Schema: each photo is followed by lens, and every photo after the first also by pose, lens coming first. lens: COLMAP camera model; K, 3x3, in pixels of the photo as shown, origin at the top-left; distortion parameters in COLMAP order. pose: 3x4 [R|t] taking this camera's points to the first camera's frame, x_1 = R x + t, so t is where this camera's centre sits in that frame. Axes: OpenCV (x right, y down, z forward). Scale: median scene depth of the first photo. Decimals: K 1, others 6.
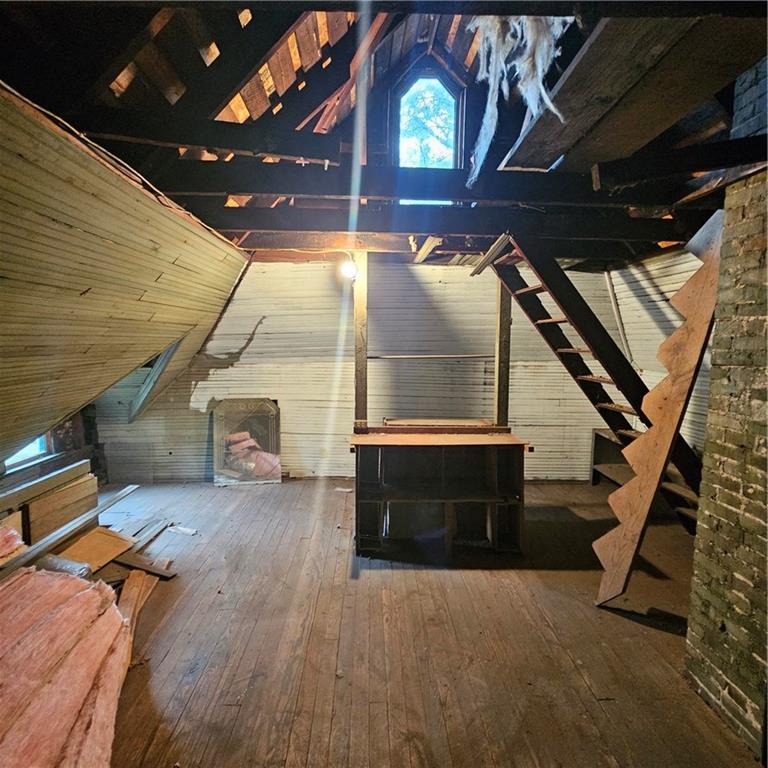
lens RADIAL K [[414.0, 0, 383.3], [0, 414.0, 392.3], [0, 0, 1]] dist [0.002261, -0.000493]
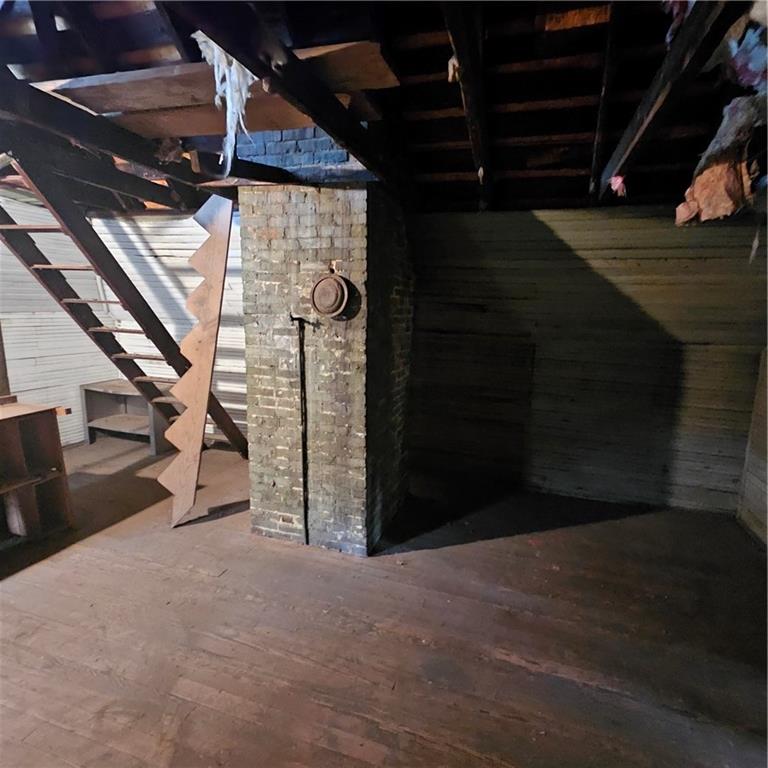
lens RADIAL K [[445.4, 0, 386.1], [0, 445.4, 386.7], [0, 0, 1]] dist [-0.006616, -0.000811]
pose [[0.333859, -0.164560, 0.928148, -0.441233], [0.078119, 0.986087, 0.146733, -0.003900], [-0.939380, 0.023518, 0.342069, 0.020271]]
